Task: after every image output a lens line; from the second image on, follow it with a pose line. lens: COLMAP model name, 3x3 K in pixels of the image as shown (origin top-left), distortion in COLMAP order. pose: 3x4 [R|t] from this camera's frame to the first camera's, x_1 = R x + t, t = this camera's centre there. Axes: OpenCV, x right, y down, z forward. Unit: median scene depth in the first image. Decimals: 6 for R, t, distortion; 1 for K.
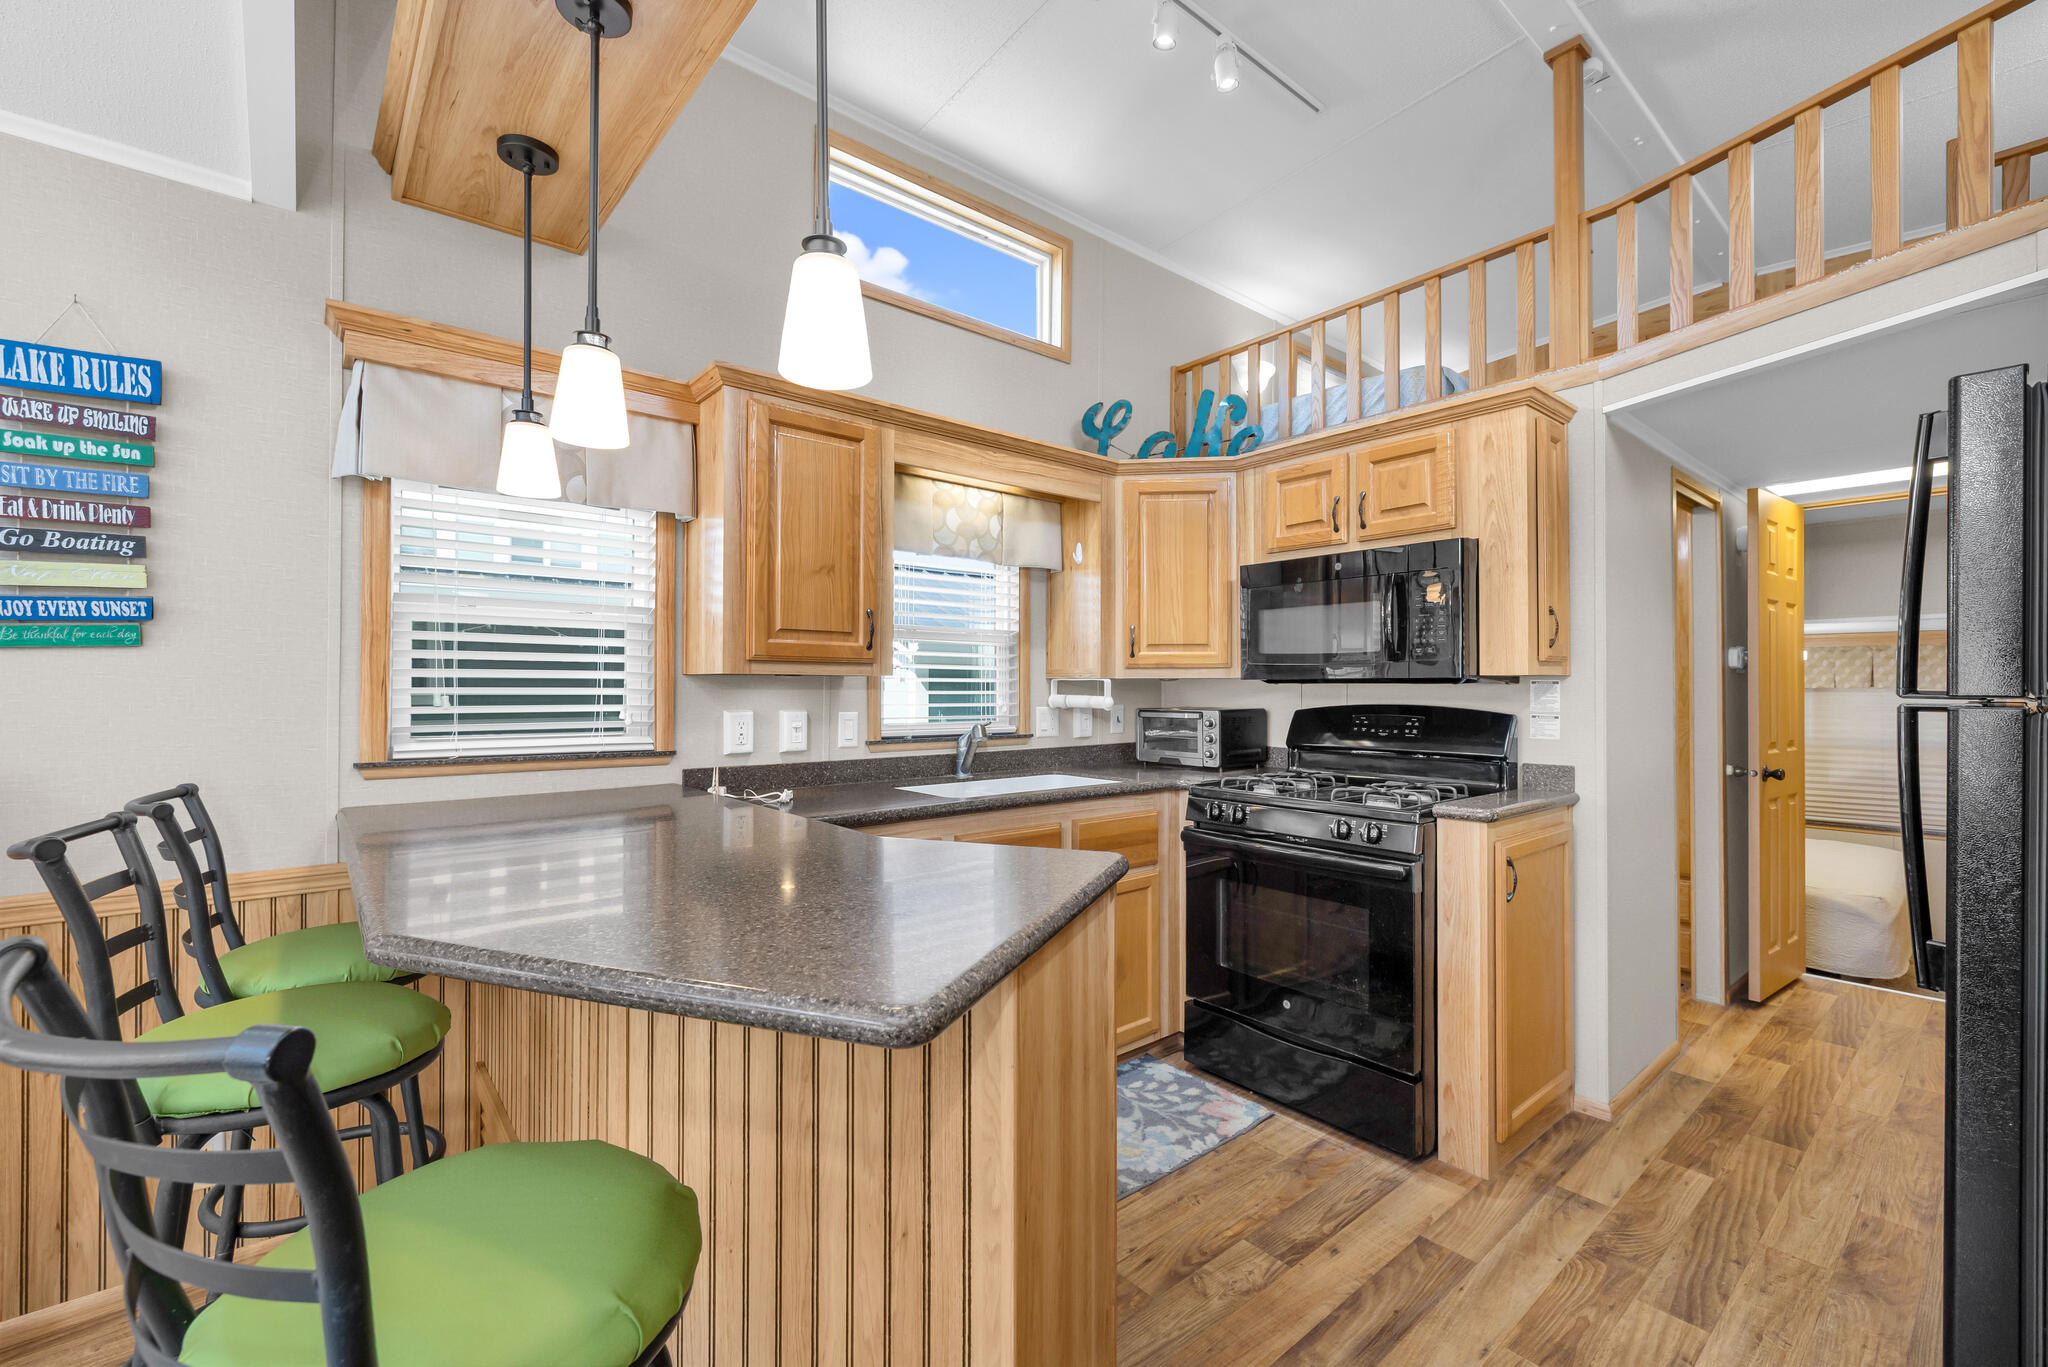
lens RADIAL K [[854.9, 0, 1027.9], [0, 854.9, 680.3], [0, 0, 1]] dist [0.001333, -0.000660]
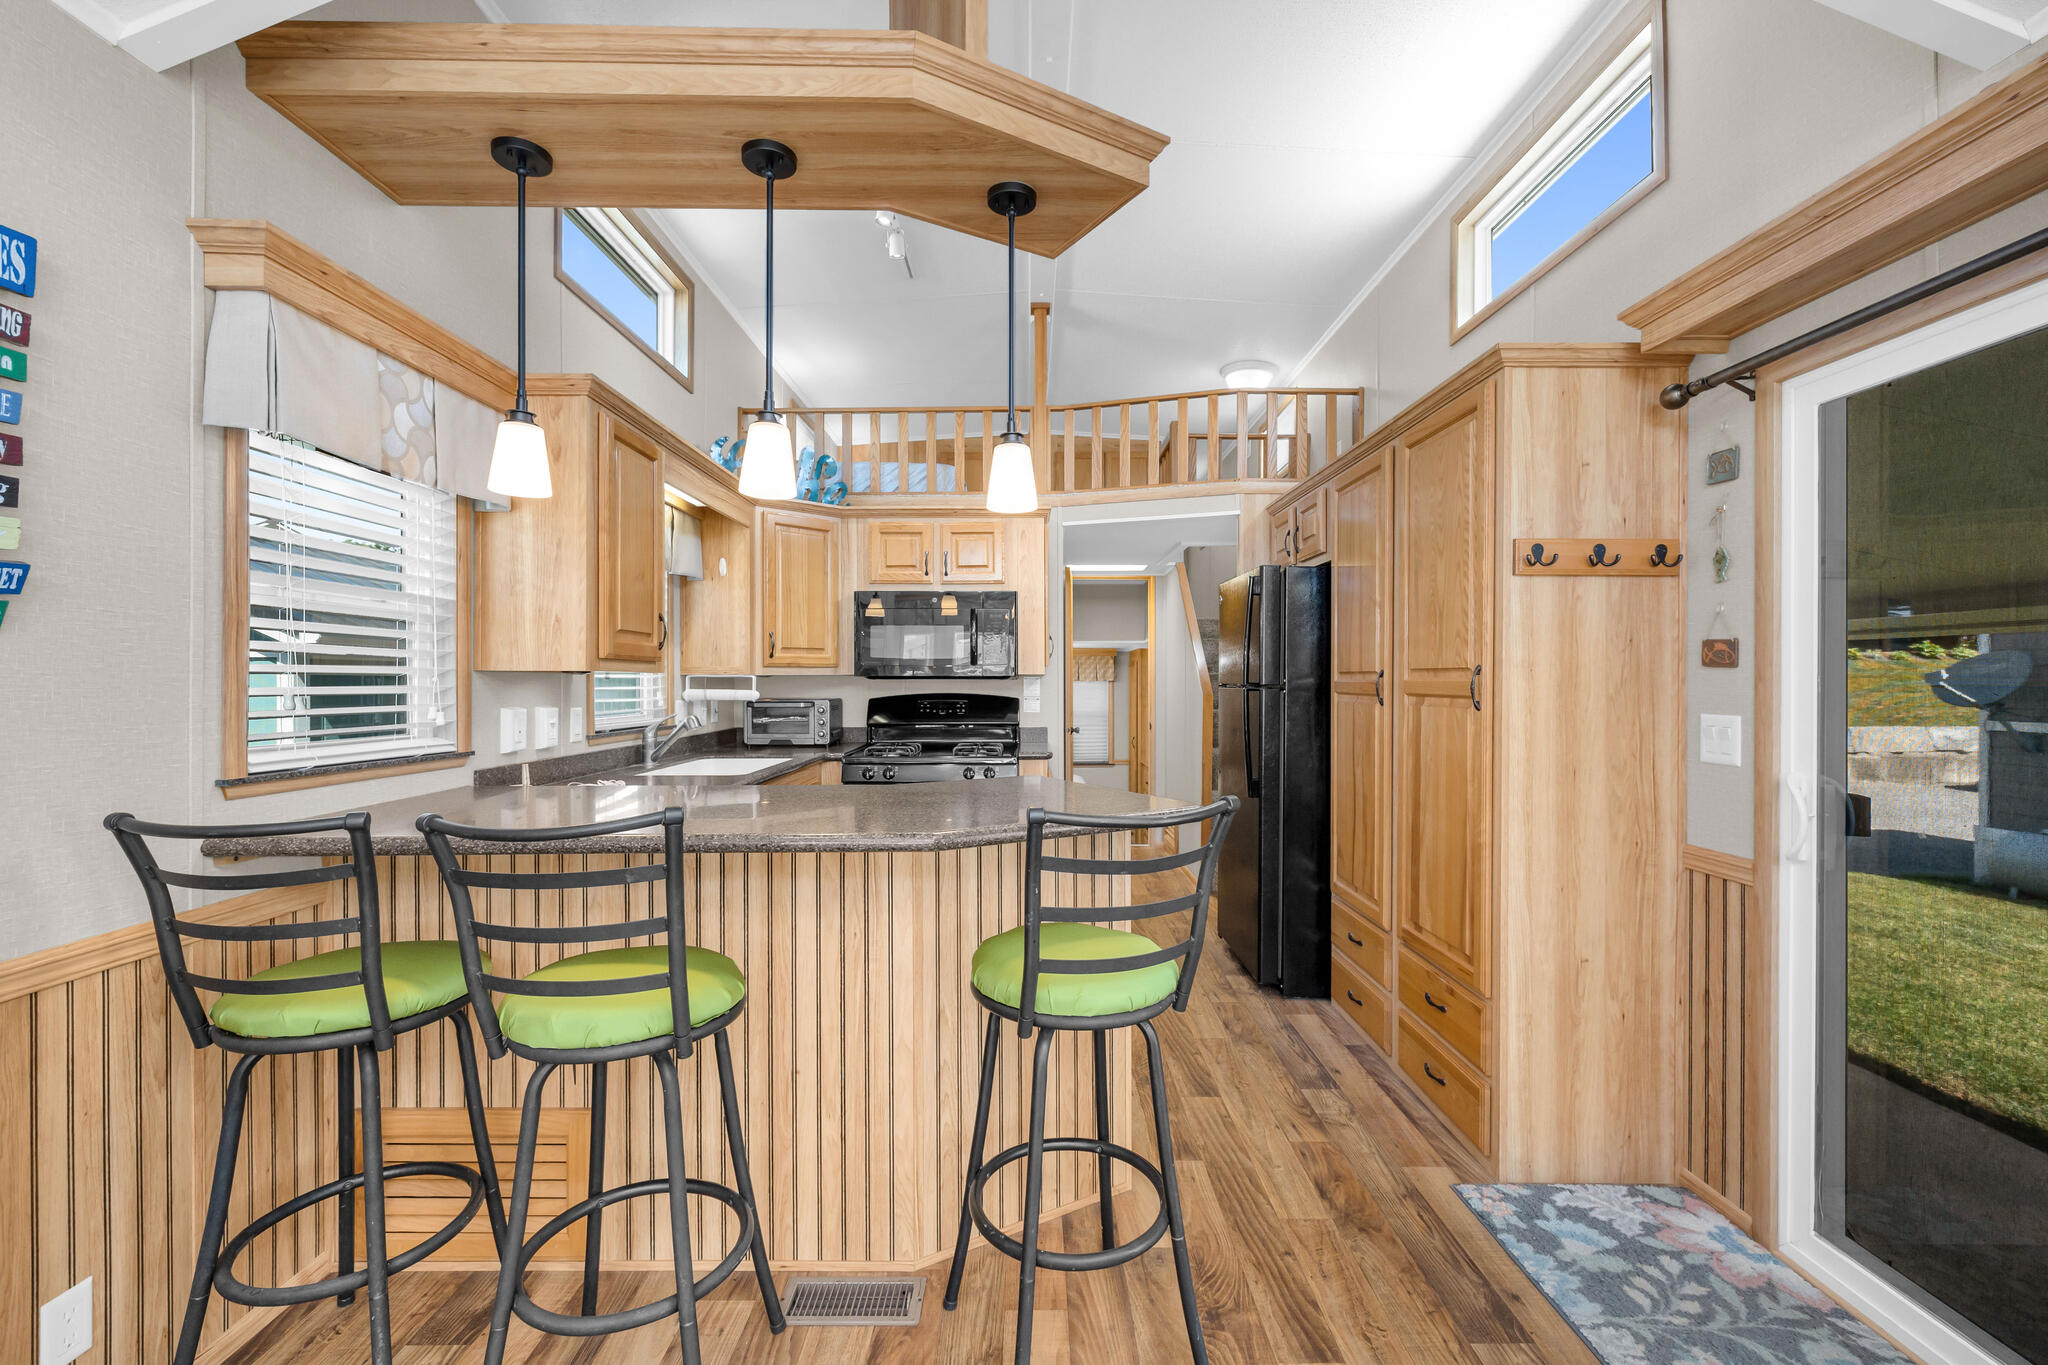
lens RADIAL K [[854.9, 0, 1027.9], [0, 854.9, 679.3], [0, 0, 1]] dist [0.001333, -0.000660]
pose [[0.643155, -0.001278, 0.765735, -0.690674], [-0.002897, 0.999987, 0.004103, -0.002894], [-0.765731, -0.004857, 0.643143, -0.076542]]
